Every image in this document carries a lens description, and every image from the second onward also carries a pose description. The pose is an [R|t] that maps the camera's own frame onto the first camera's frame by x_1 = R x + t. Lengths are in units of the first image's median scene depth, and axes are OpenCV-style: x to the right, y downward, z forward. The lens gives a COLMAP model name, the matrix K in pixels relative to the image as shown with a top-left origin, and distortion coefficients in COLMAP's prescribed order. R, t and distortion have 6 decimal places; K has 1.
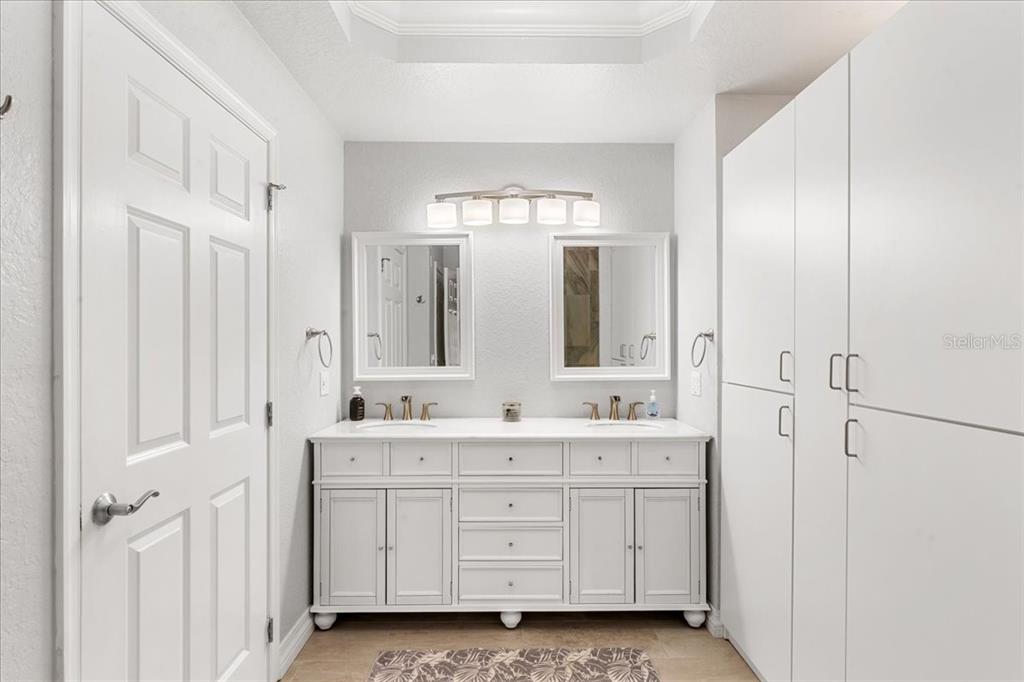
lens RADIAL K [[535.7, 0, 512.0], [0, 535.7, 341.0], [0, 0, 1]] dist [-0.007192, -0.000414]
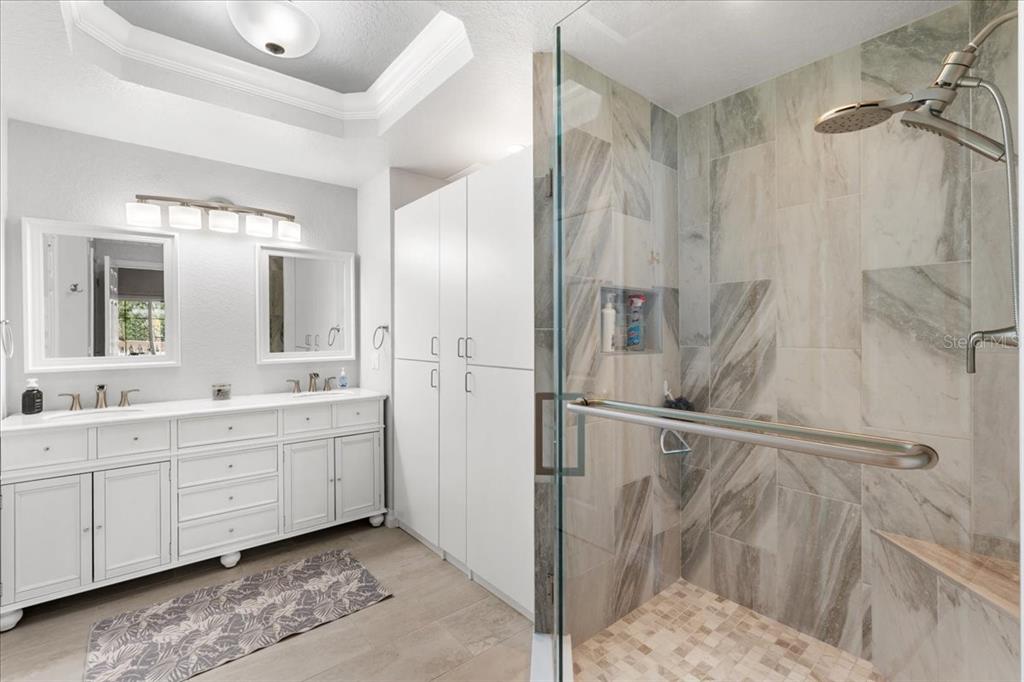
lens RADIAL K [[456.2, 0, 512.0], [0, 456.2, 341.0], [0, 0, 1]] dist [-0.001803, -0.000213]
pose [[0.782126, -0.012351, 0.622998, -0.141655], [0.001217, 0.999832, 0.018294, 0.003713], [-0.623119, -0.013550, 0.782010, -0.204120]]
